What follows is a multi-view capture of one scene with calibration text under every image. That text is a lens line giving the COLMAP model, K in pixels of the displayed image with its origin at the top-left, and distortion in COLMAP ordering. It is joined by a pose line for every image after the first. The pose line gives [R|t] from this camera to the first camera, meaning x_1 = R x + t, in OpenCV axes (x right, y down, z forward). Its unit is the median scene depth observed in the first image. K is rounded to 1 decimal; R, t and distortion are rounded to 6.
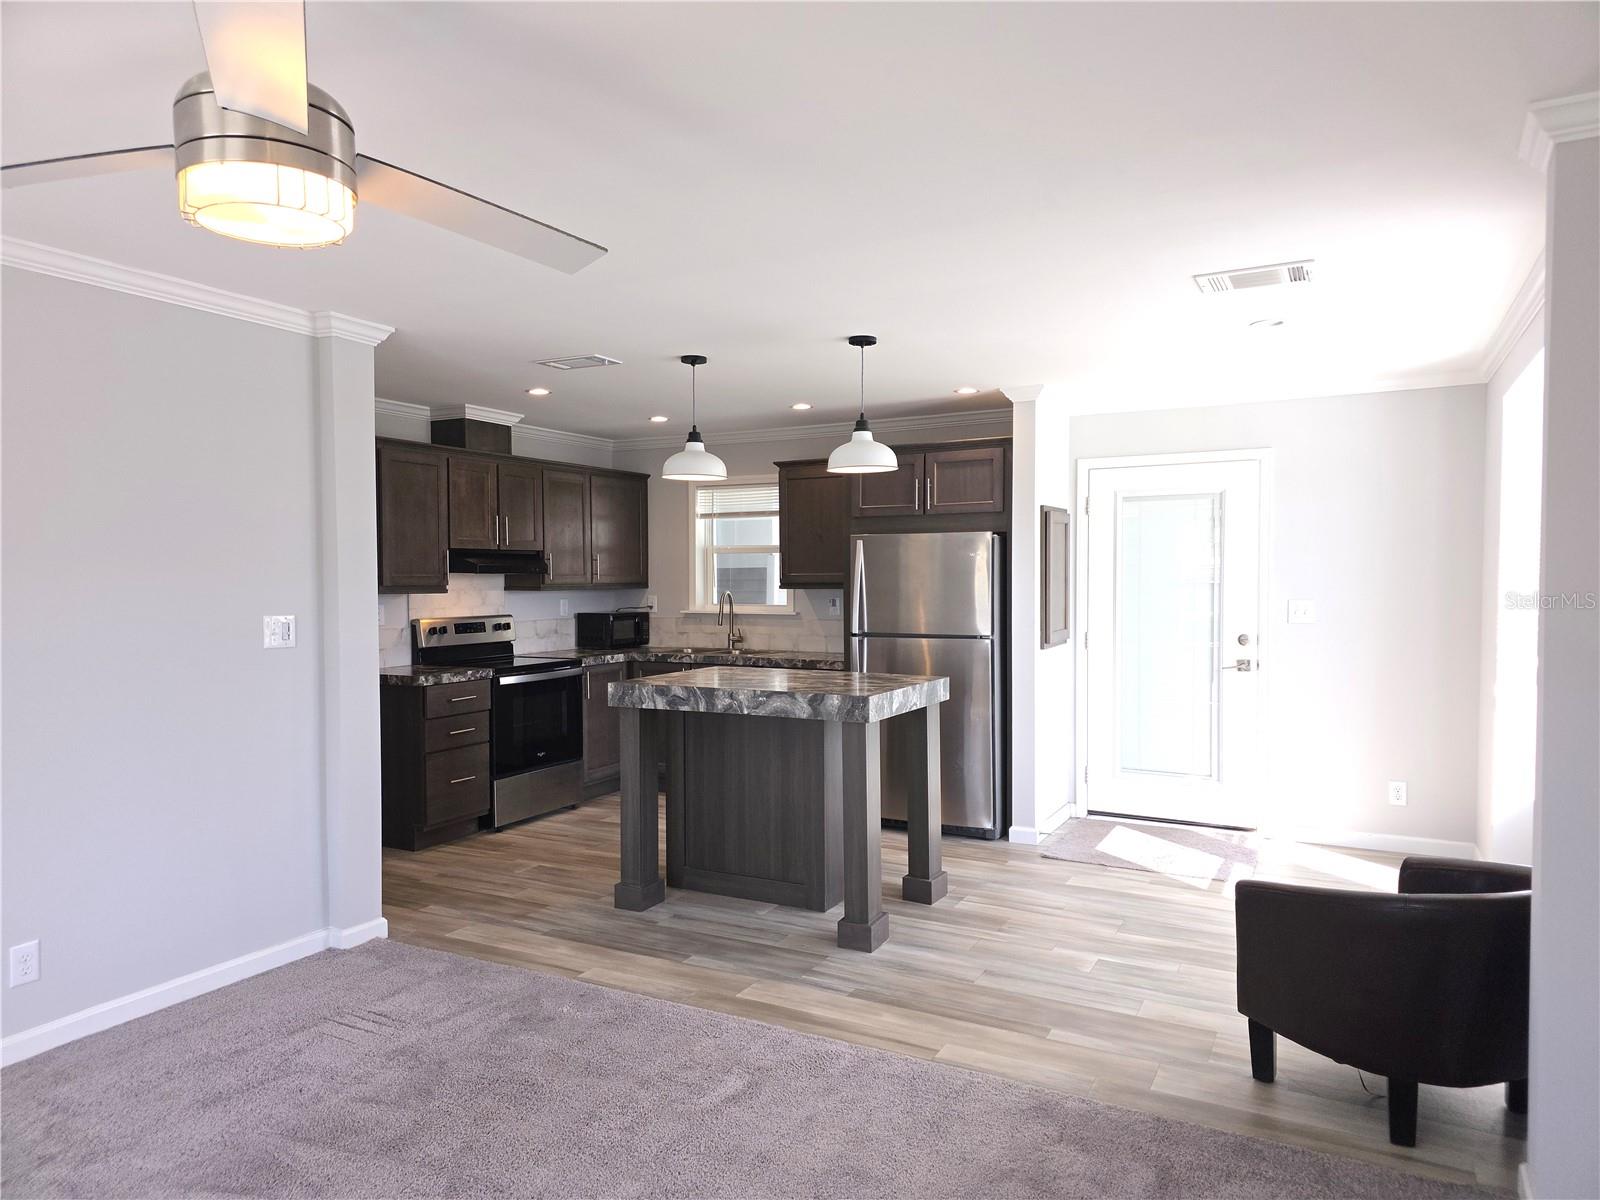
lens RADIAL K [[1054.9, 0, 803.5], [0, 1054.9, 601.6], [0, 0, 1]] dist [0.068830, -0.047896]
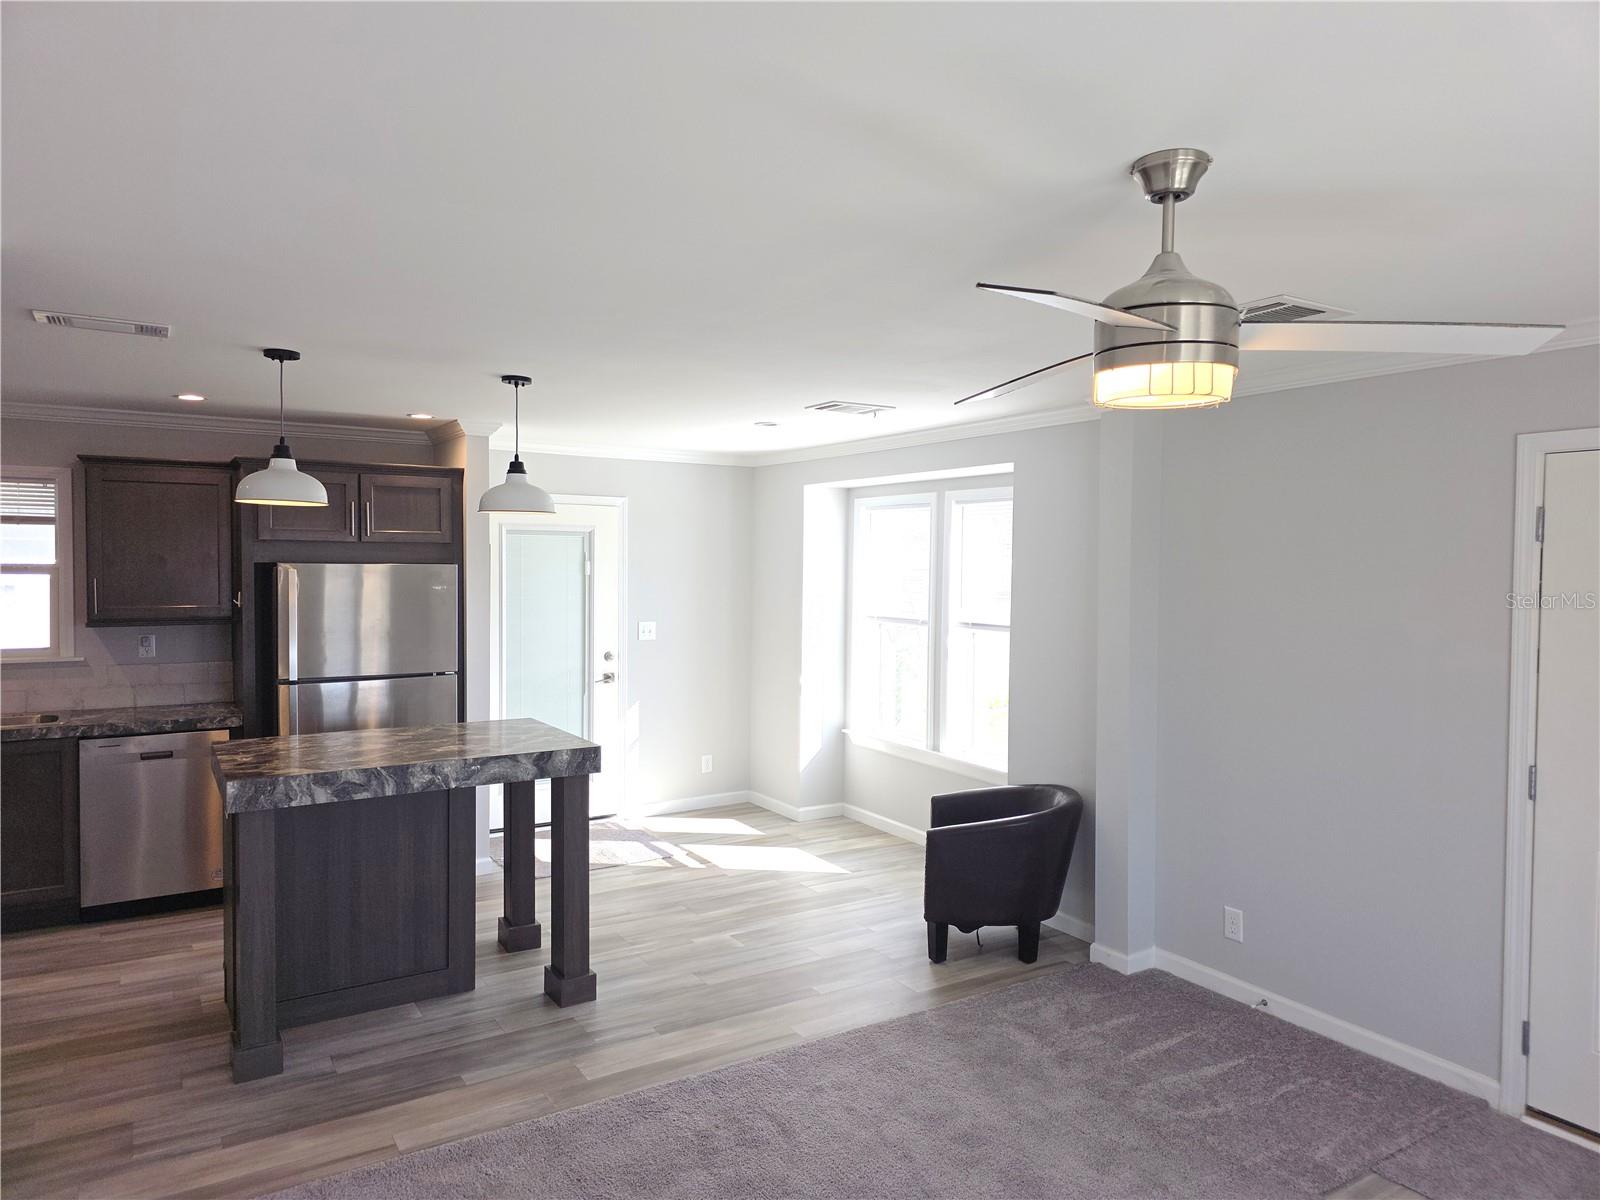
lens RADIAL K [[1054.9, 0, 803.5], [0, 1054.9, 601.6], [0, 0, 1]] dist [0.068830, -0.047896]
pose [[0.499715, -0.023020, 0.865884, -0.484913], [0.011899, 0.999735, 0.019712, -0.045094], [-0.866108, 0.000453, 0.499857, 0.219811]]
